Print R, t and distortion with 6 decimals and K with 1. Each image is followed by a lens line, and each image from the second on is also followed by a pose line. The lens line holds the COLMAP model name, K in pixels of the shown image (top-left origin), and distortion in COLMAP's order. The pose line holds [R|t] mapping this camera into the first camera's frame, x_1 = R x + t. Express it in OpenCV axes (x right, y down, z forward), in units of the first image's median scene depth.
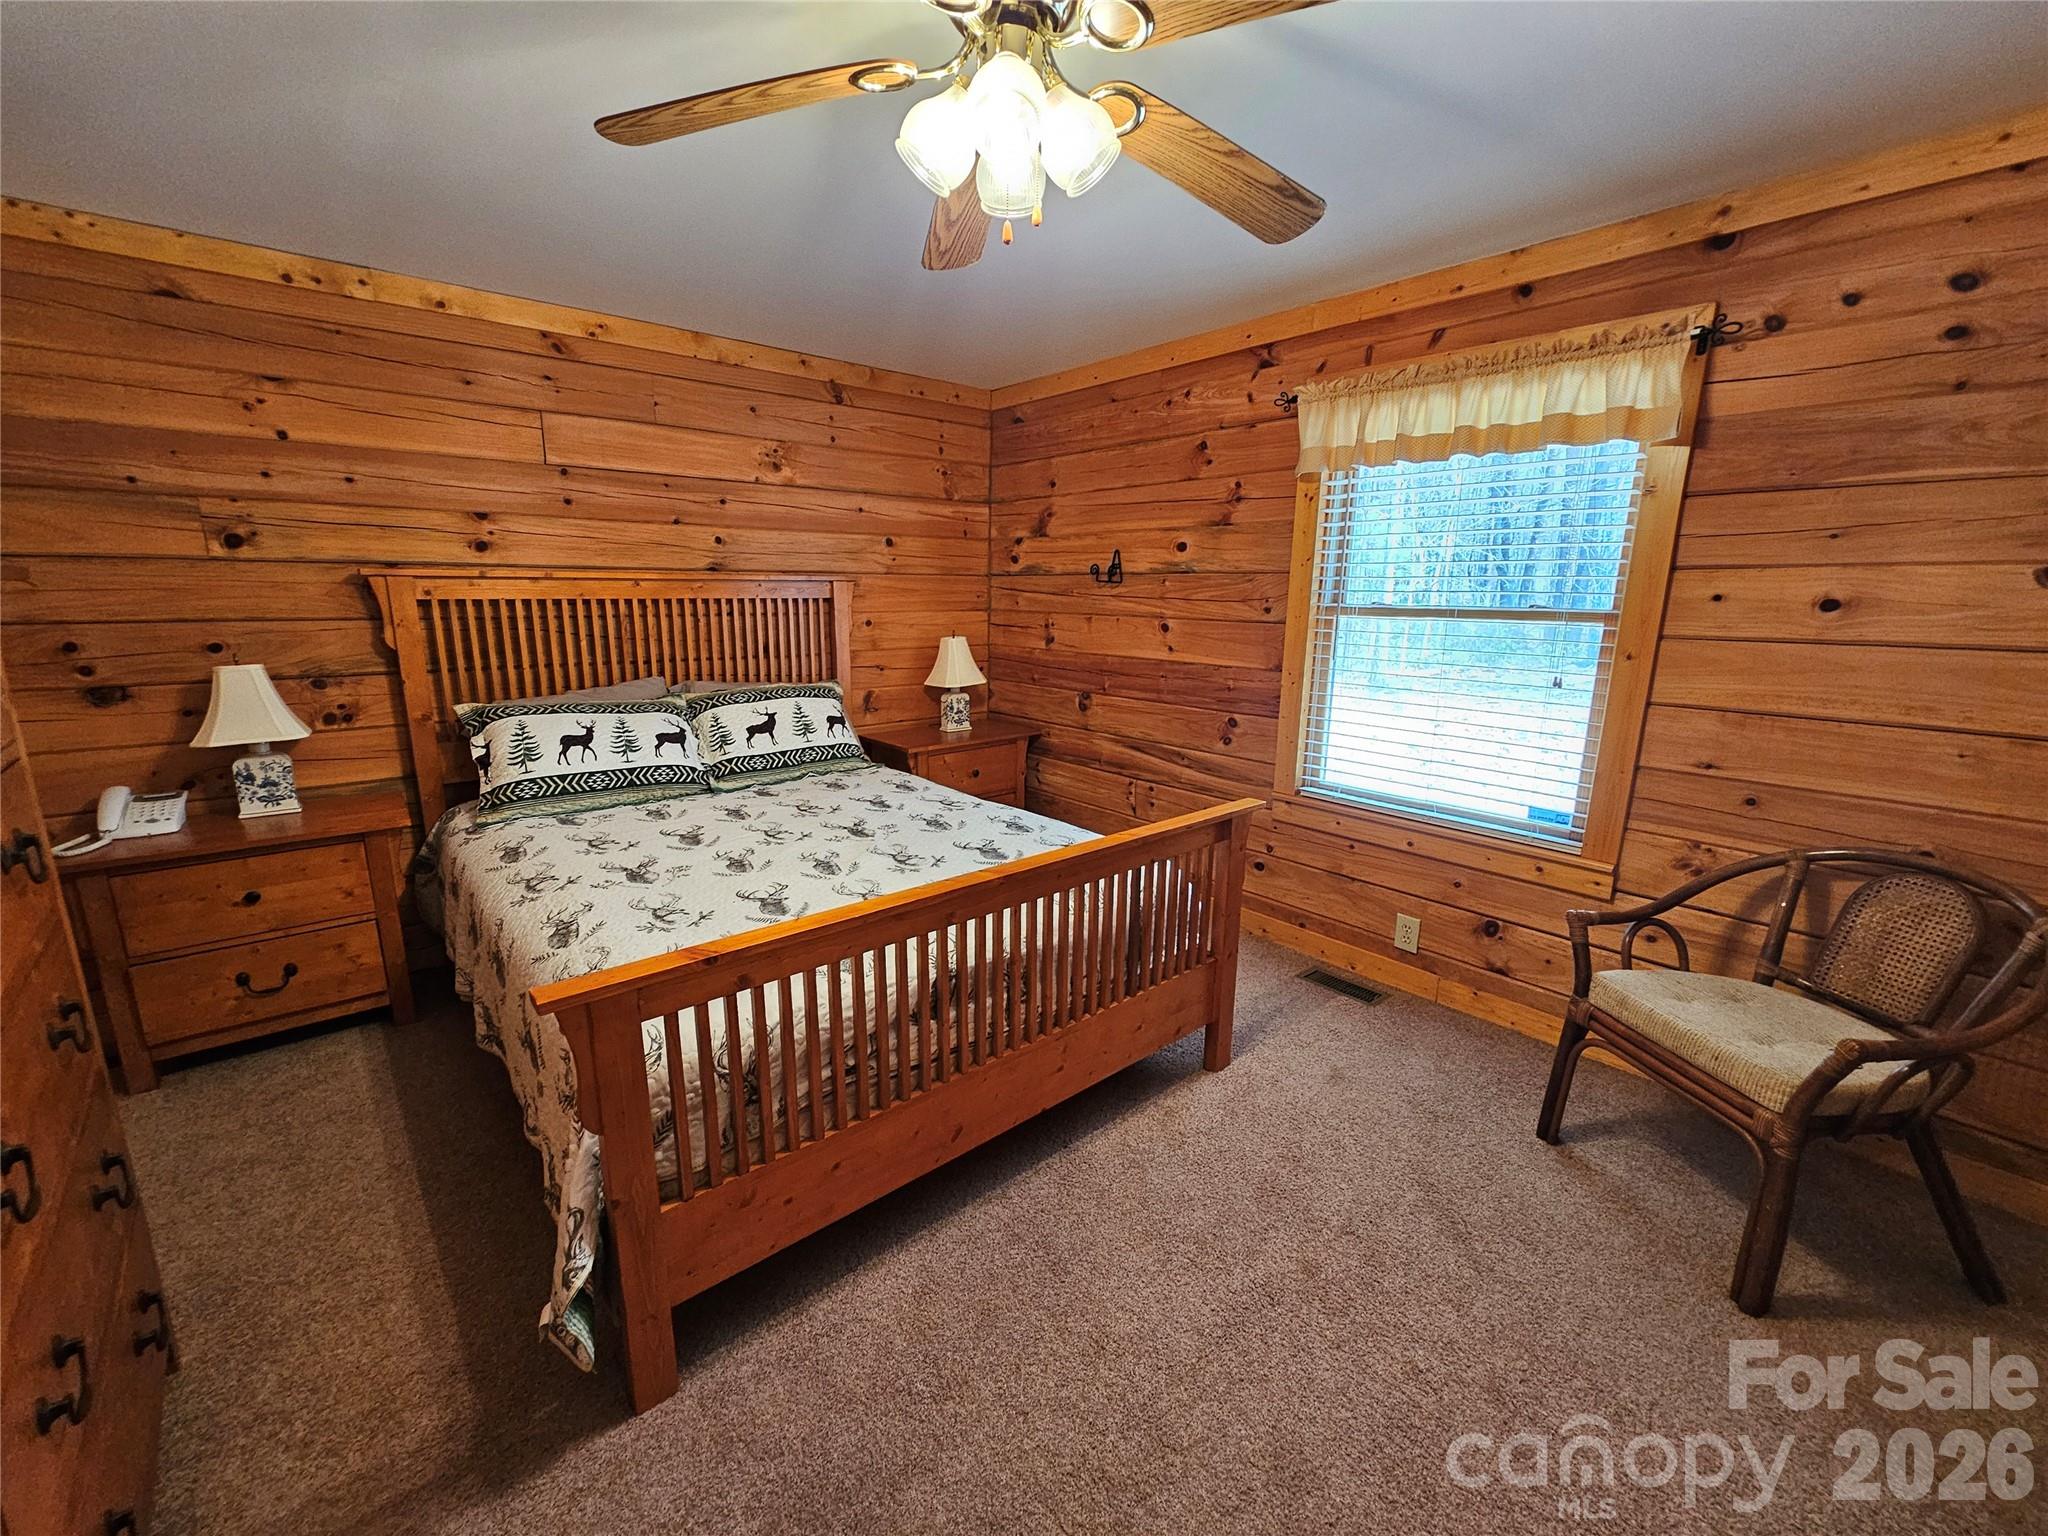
lens RADIAL K [[835.1, 0, 1021.8], [0, 835.1, 779.3], [0, 0, 1]] dist [-0.002025, 0.000400]
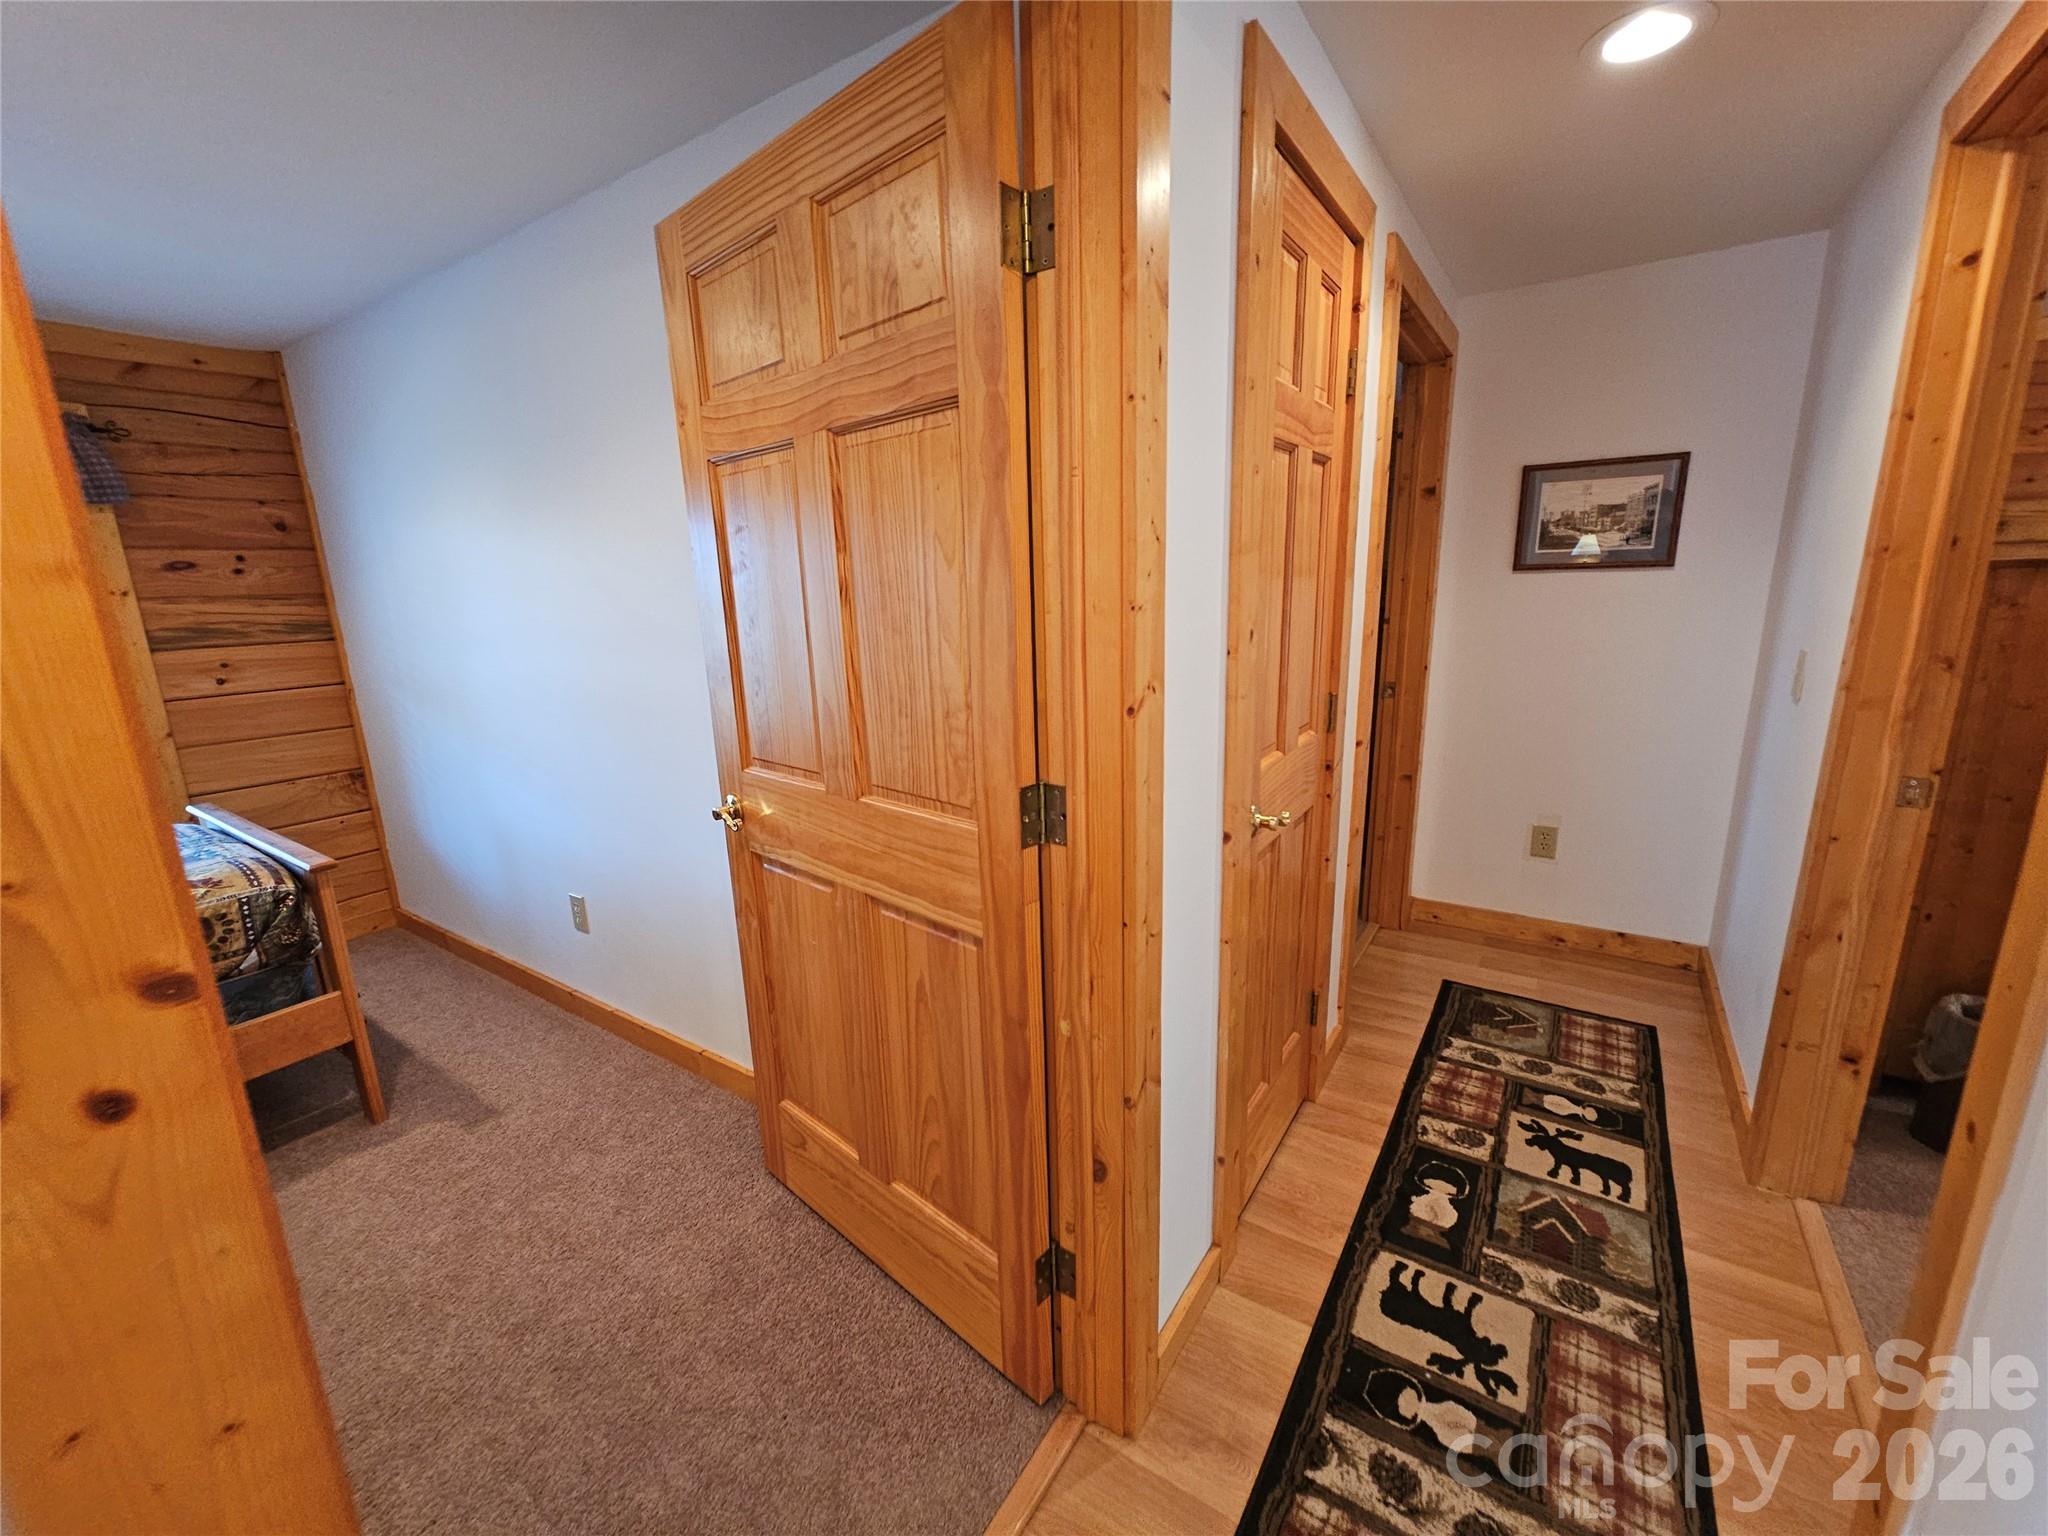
lens RADIAL K [[835.1, 0, 1015.0], [0, 835.1, 776.7], [0, 0, 1]] dist [-0.002025, 0.000400]
pose [[0.266236, 0.208819, -0.941017, 0.040639], [-0.181925, 0.969592, 0.163689, 0.156494], [0.946584, 0.127615, 0.296130, -0.766991]]
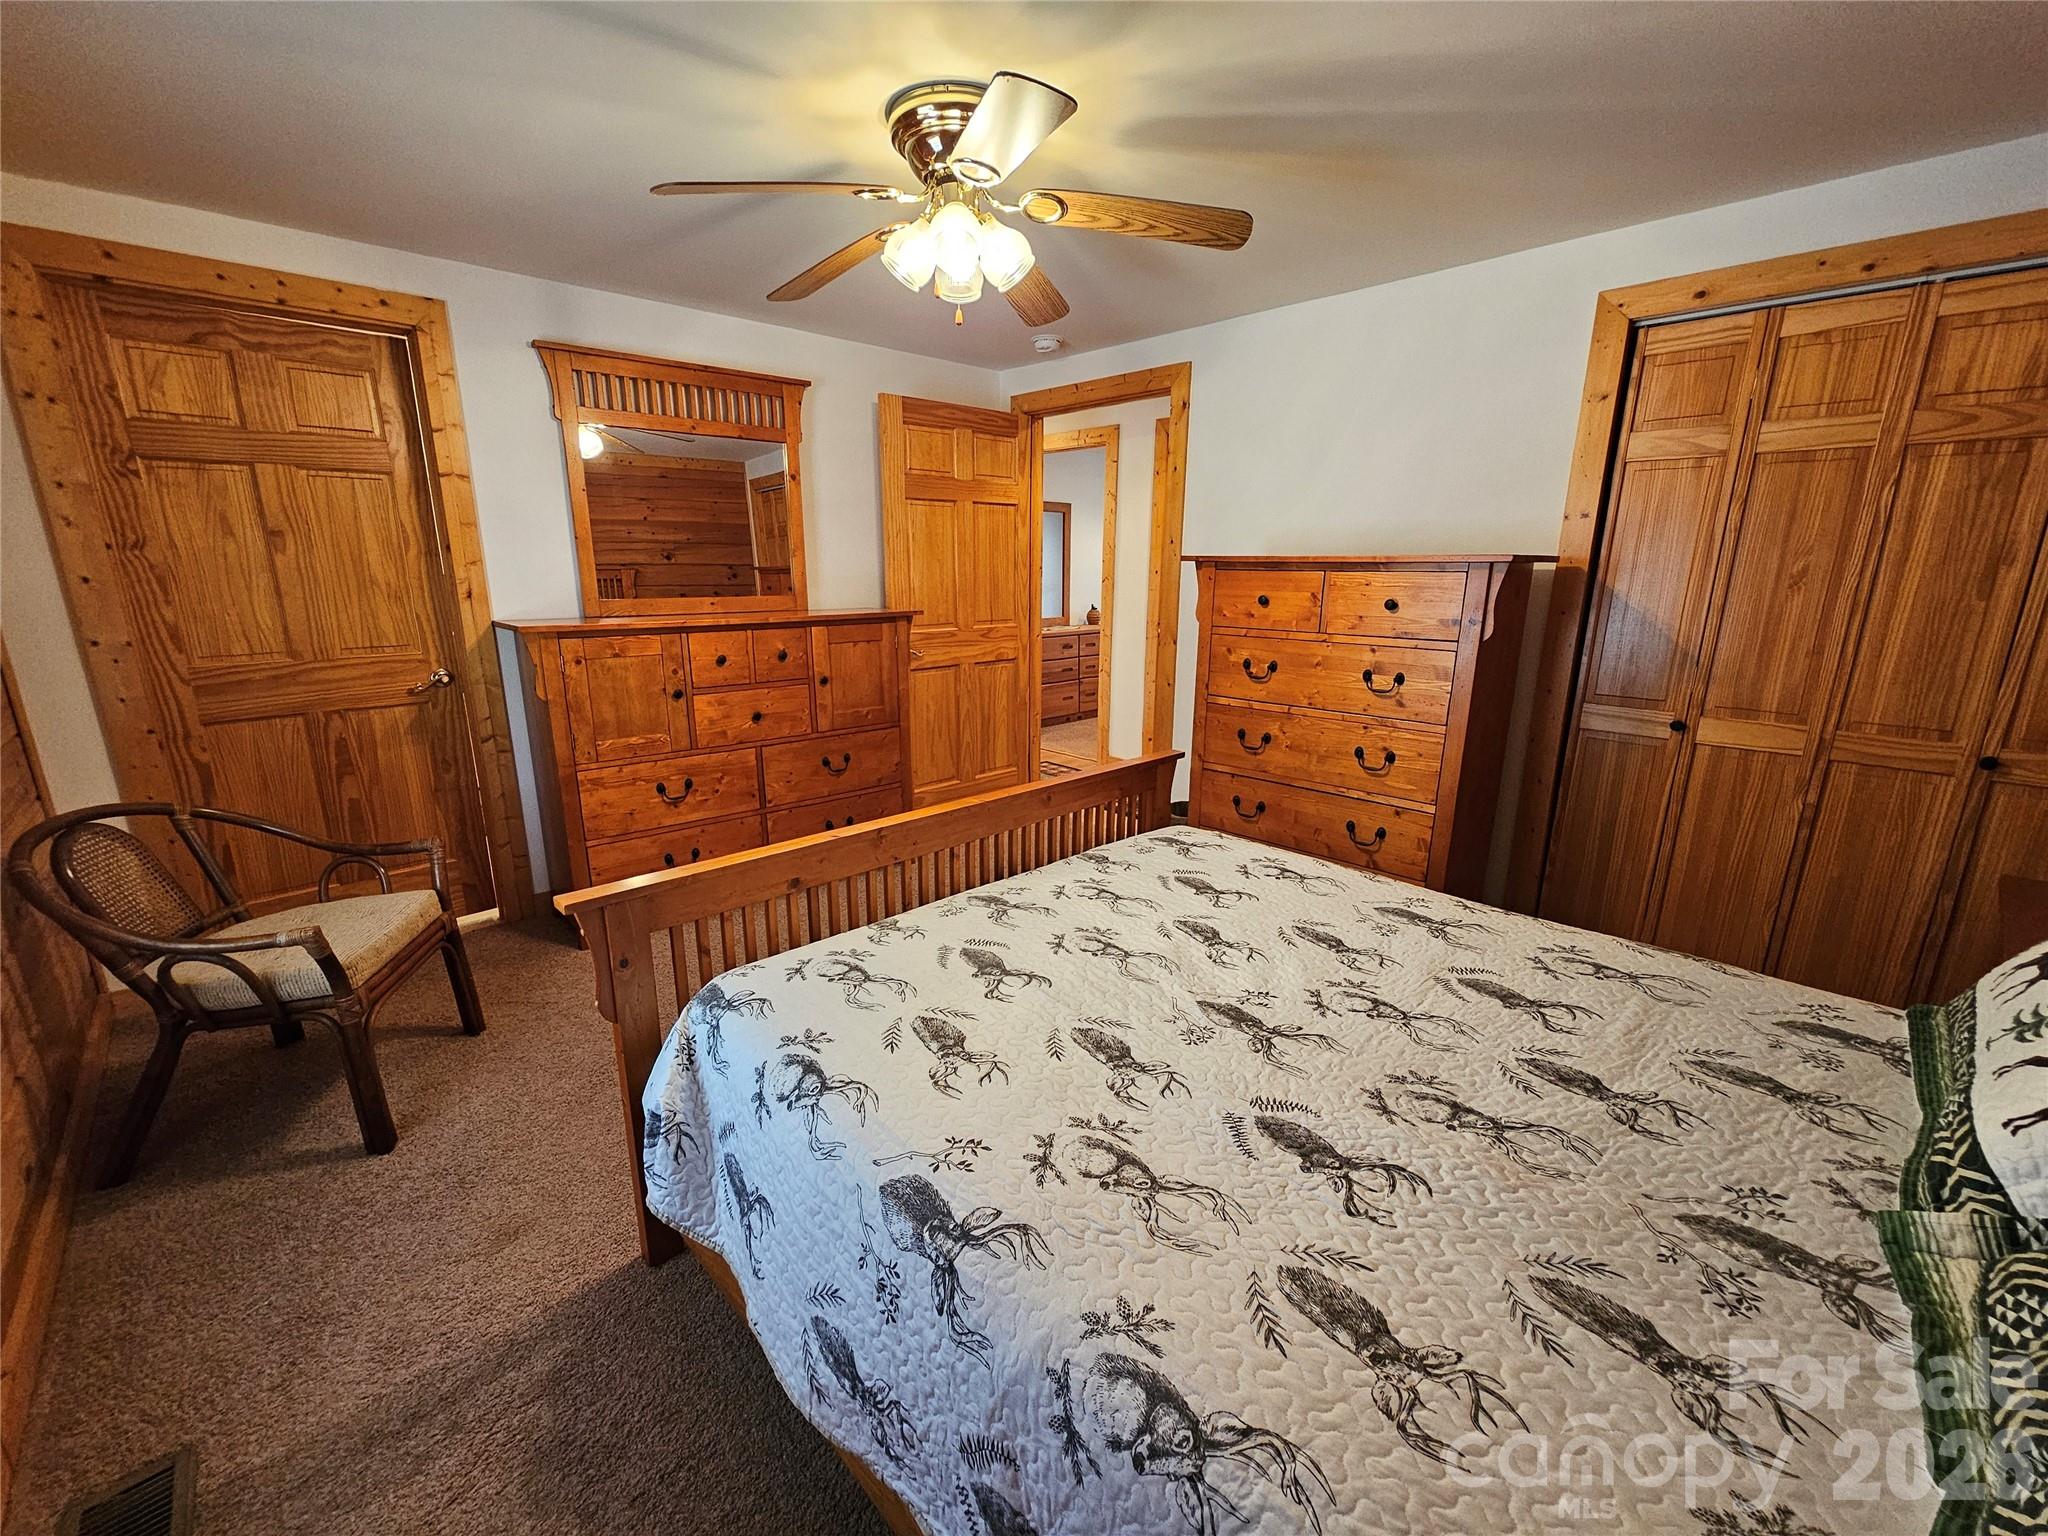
lens RADIAL K [[835.1, 0, 1027.0], [0, 835.1, 777.0], [0, 0, 1]] dist [-0.002025, 0.000400]
pose [[-0.998247, 0.002885, -0.059119, -0.021841], [-0.024574, 0.888462, 0.458293, -0.261088], [0.053848, 0.458942, -0.886833, 1.143281]]
